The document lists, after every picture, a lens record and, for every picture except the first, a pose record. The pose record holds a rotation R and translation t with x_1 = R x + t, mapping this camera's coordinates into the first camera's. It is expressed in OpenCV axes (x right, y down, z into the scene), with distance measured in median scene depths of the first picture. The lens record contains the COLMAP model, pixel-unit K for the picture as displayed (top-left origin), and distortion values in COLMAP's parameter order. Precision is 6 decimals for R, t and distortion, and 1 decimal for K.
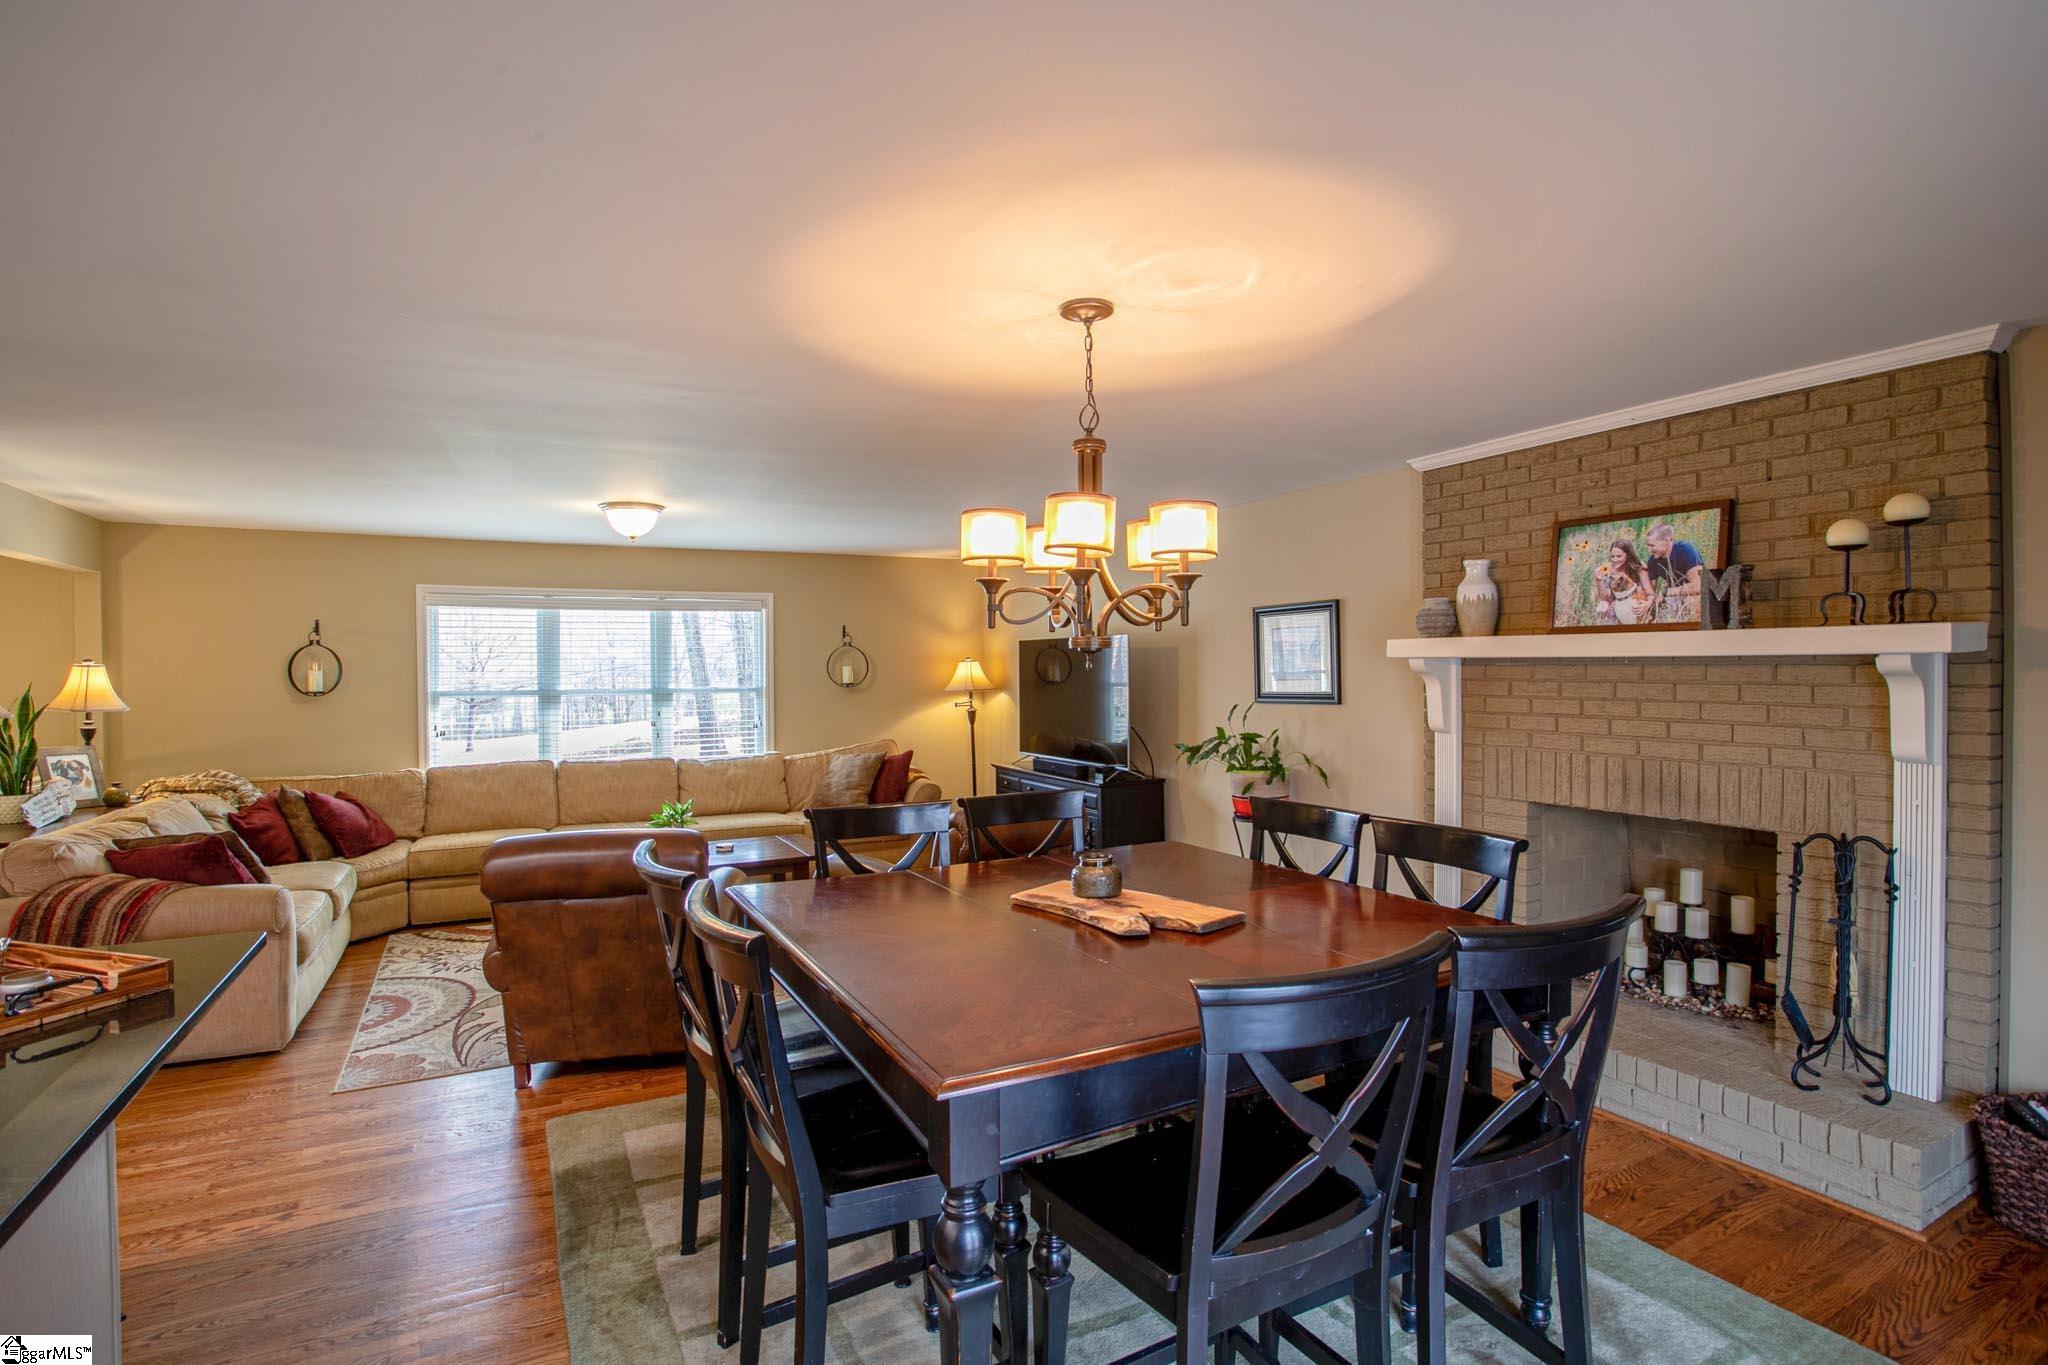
lens RADIAL K [[1006.5, 0, 1035.1], [0, 1006.5, 676.0], [0, 0, 1]] dist [-0.053013, 0.017341]
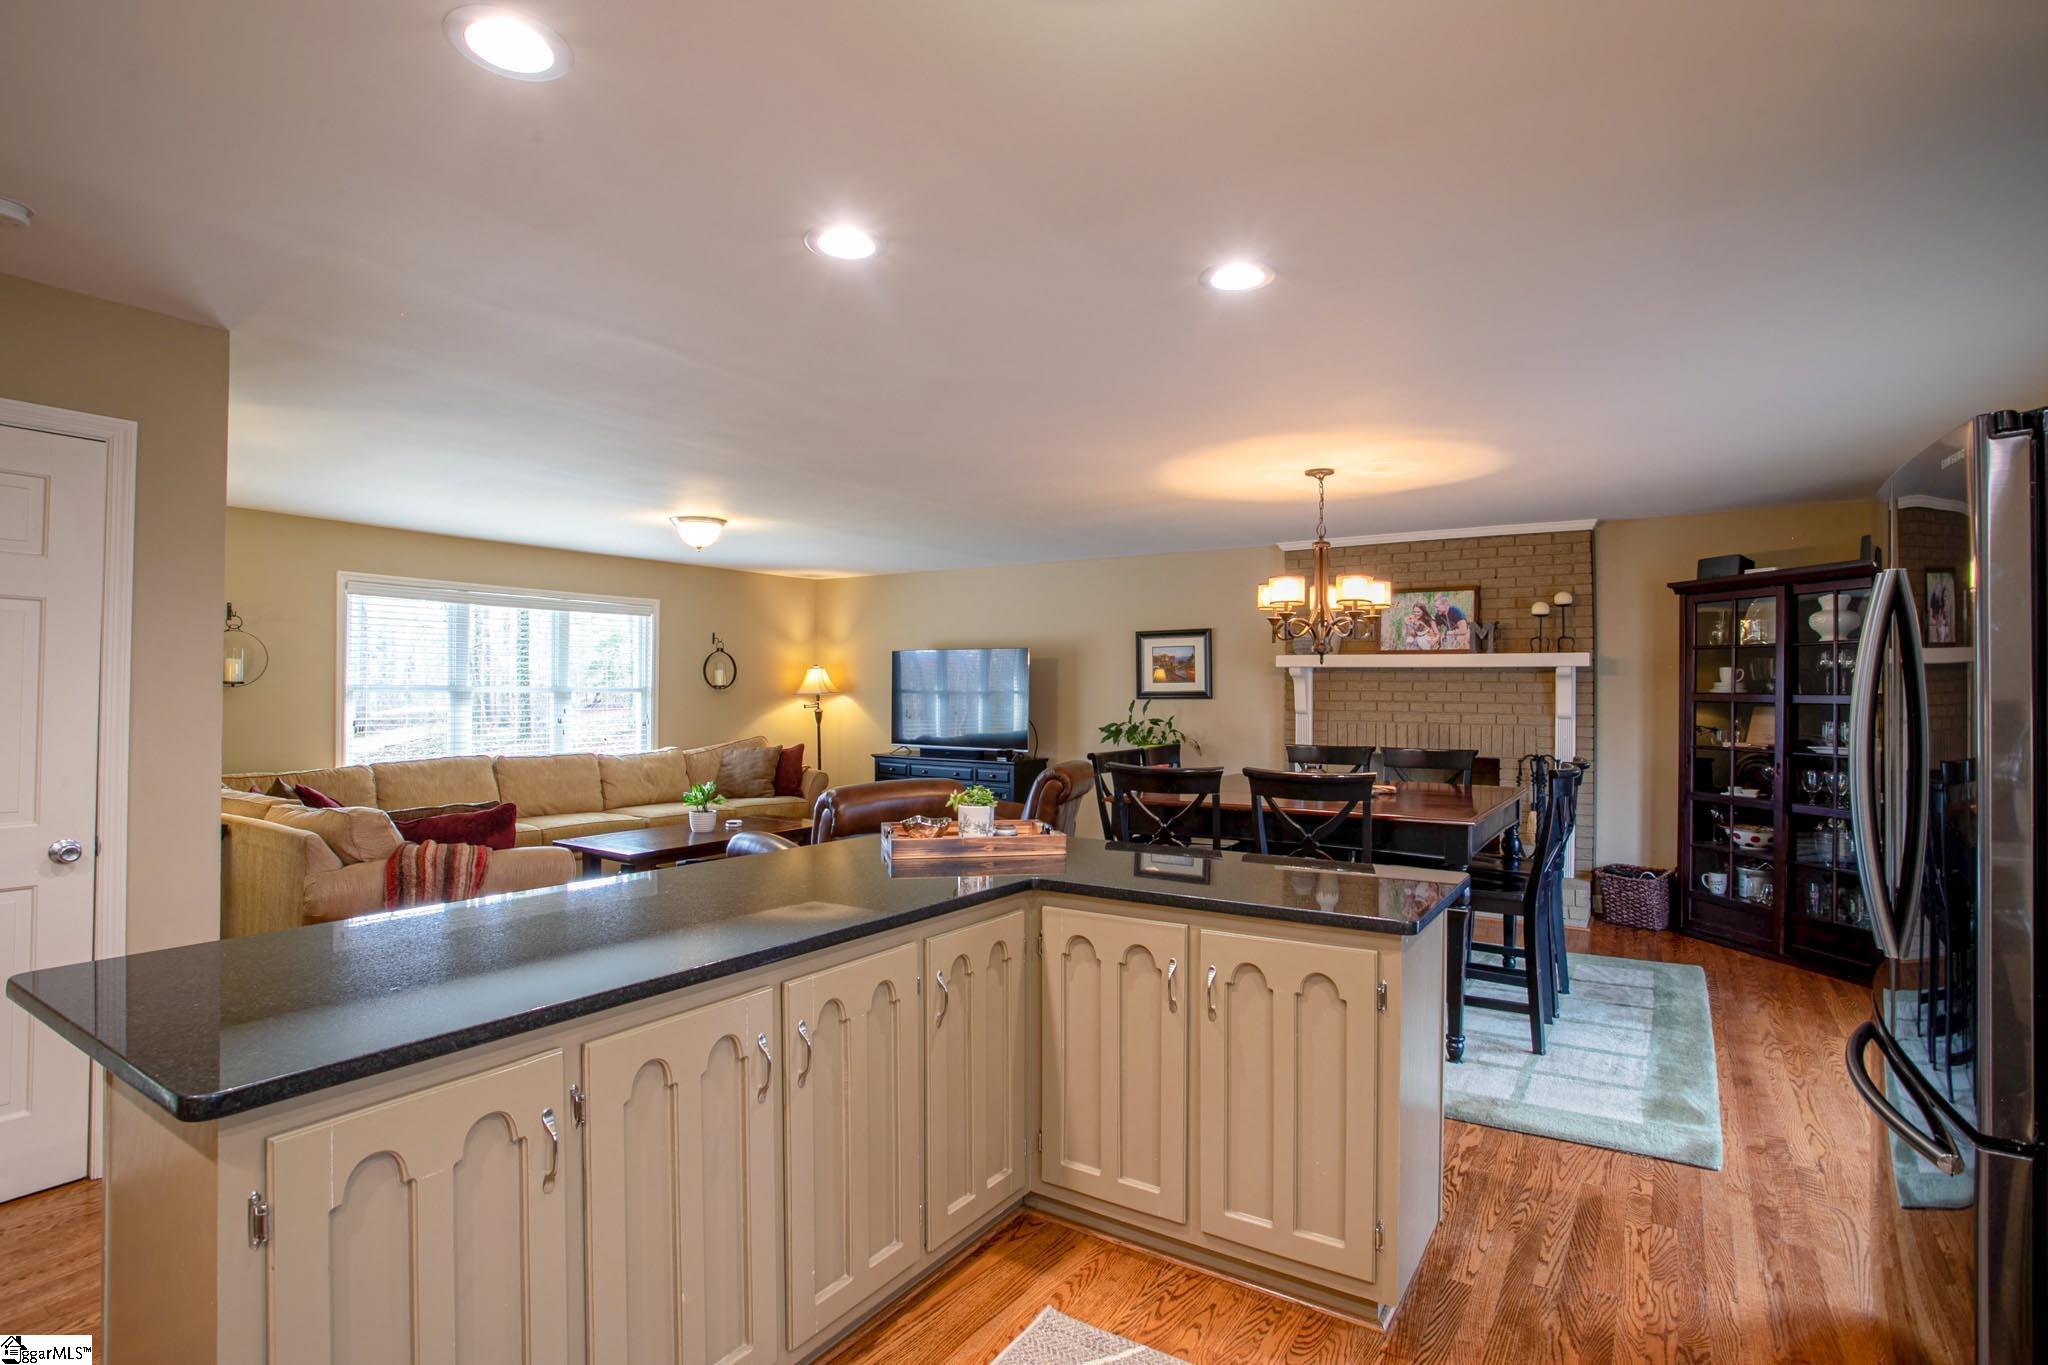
lens RADIAL K [[1006.5, 0, 1033.1], [0, 1006.5, 672.8], [0, 0, 1]] dist [-0.053013, 0.017341]
pose [[0.876092, 0.020139, 0.481723, -0.735486], [-0.008095, 0.999601, -0.027066, 0.036780], [-0.482076, 0.019812, 0.875905, -0.211908]]
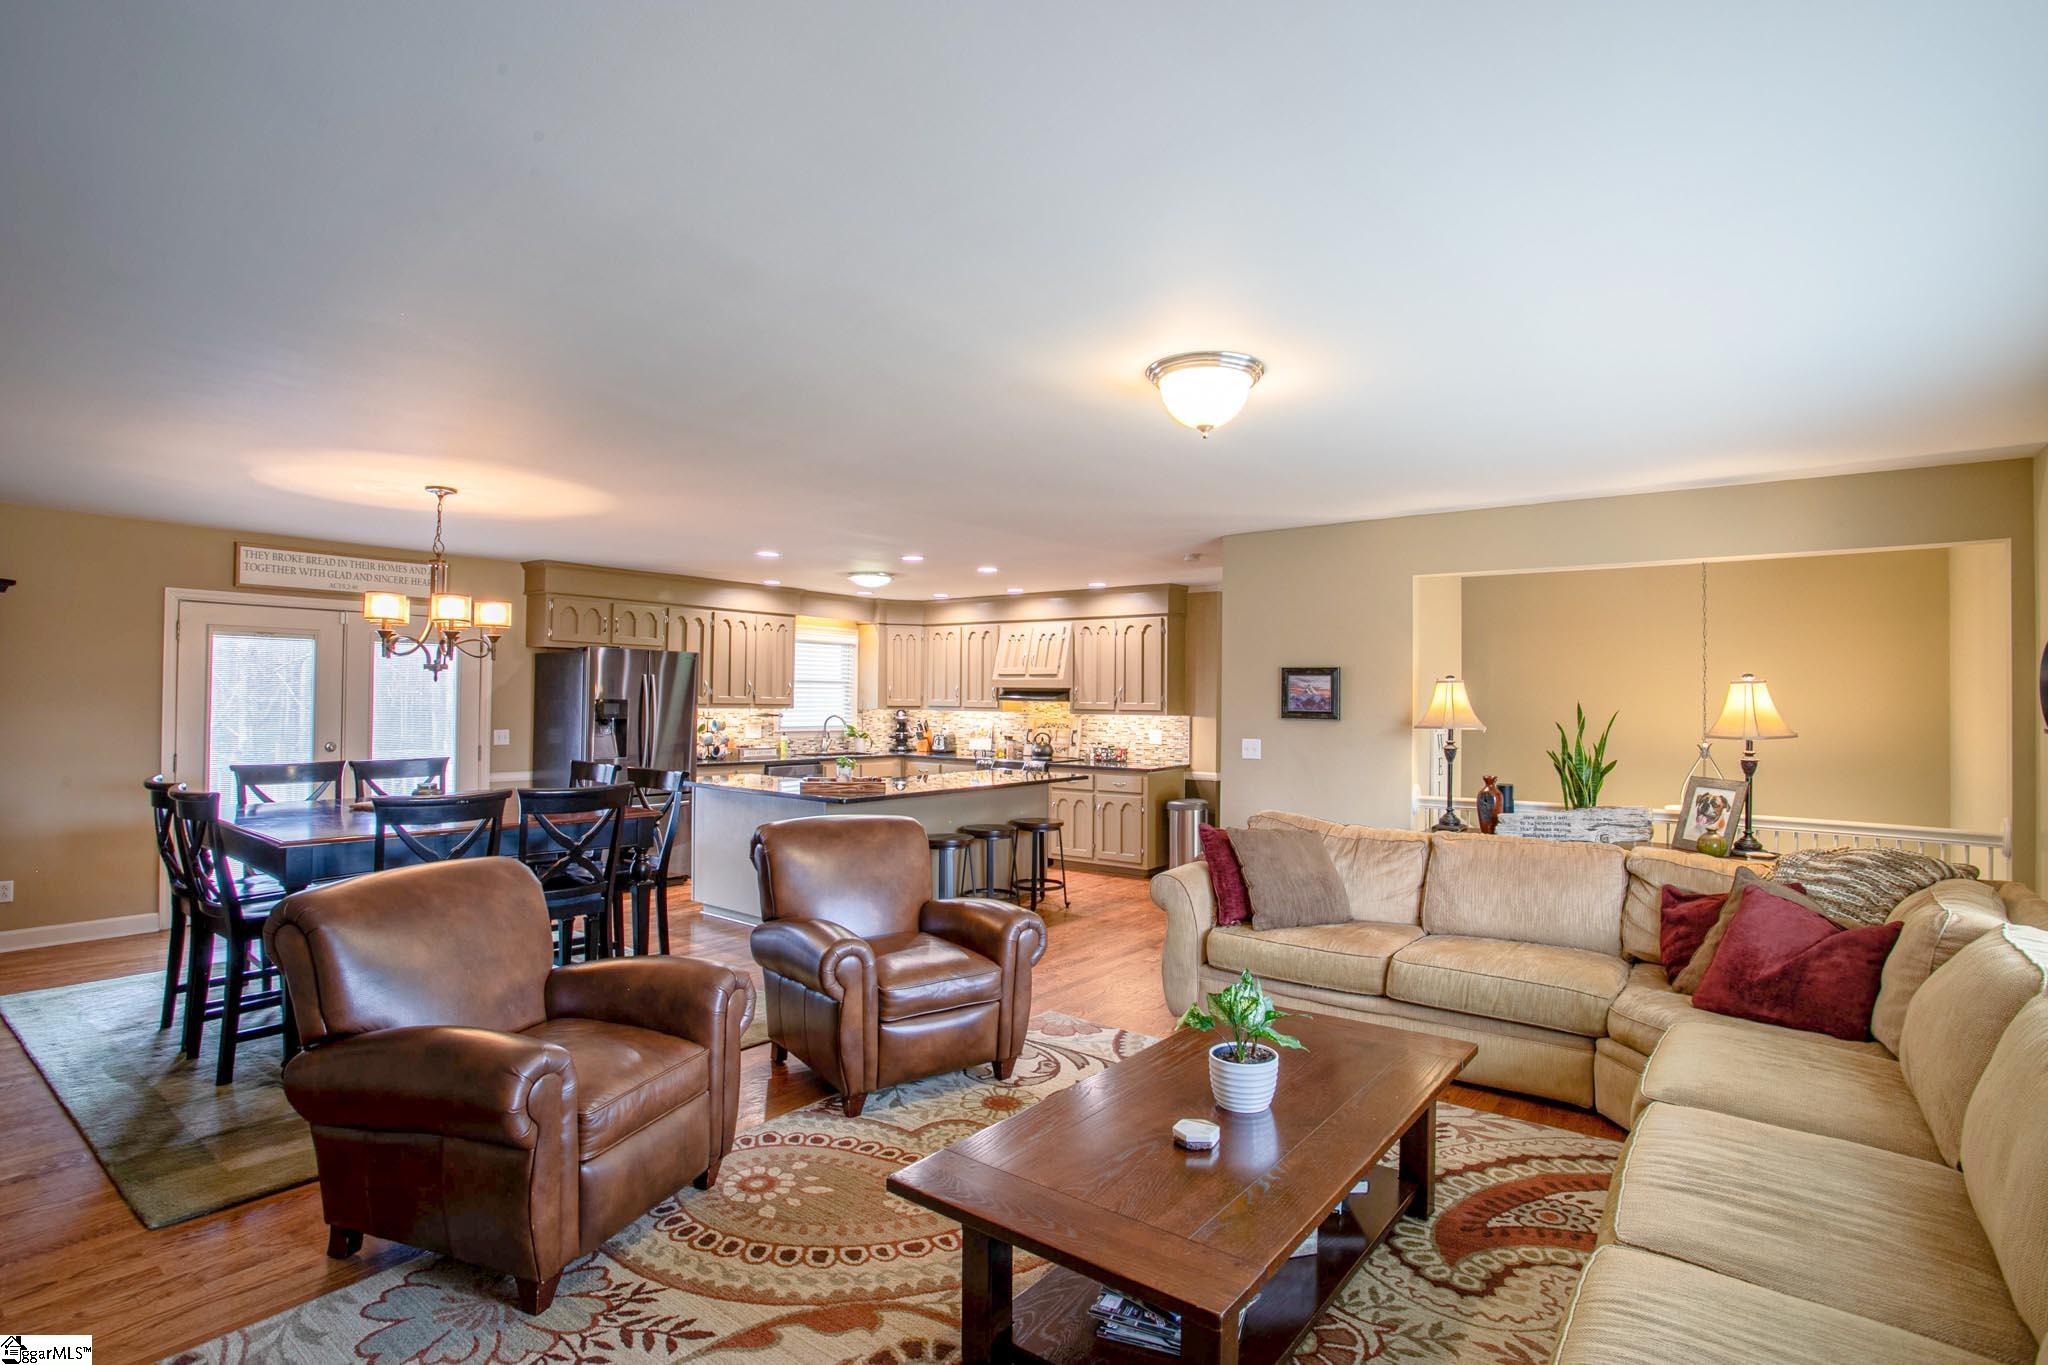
lens RADIAL K [[1006.5, 0, 1016.5], [0, 1006.5, 675.6], [0, 0, 1]] dist [-0.053013, 0.017341]
pose [[-0.915578, -0.013882, -0.401901, -0.111630], [-0.008069, 0.999837, -0.016154, 0.002577], [0.402060, -0.011547, -0.915540, 1.737230]]
